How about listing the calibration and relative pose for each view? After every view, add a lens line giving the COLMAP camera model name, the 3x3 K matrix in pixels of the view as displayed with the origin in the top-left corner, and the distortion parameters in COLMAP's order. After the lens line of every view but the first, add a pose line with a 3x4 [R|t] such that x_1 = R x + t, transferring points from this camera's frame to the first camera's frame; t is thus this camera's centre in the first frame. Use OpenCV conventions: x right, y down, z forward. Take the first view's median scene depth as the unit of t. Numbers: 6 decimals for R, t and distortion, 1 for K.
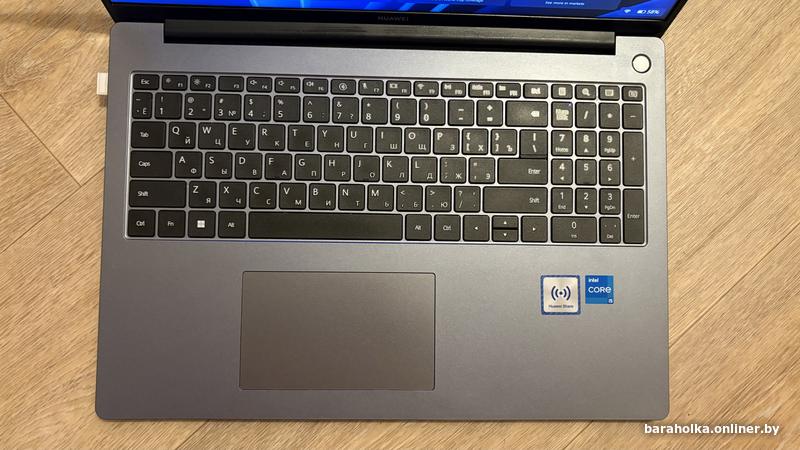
lens RADIAL K [[601.3, 0, 393.4], [0, 601.3, 226.8], [0, 0, 1]] dist [0.019691, -0.030441]
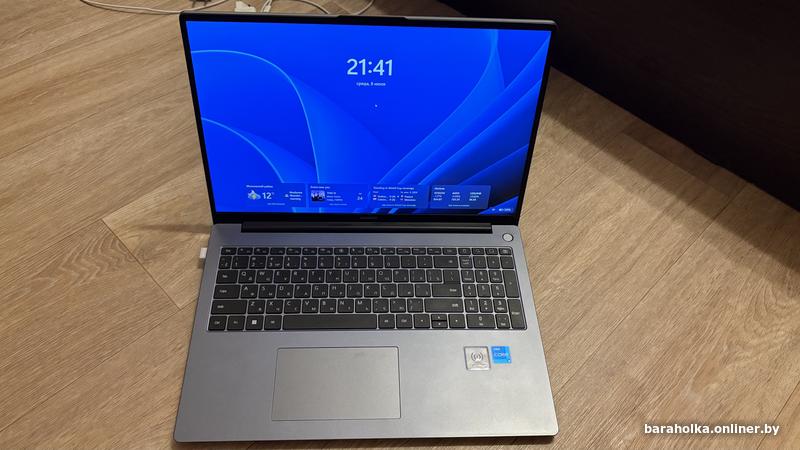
lens RADIAL K [[601.3, 0, 395.7], [0, 601.3, 223.2], [0, 0, 1]] dist [0.019691, -0.030441]
pose [[0.998846, -0.027840, 0.039134, 0.009797], [0.044834, 0.832660, -0.551967, 0.677066], [-0.017219, 0.553085, 0.832947, -0.513706]]
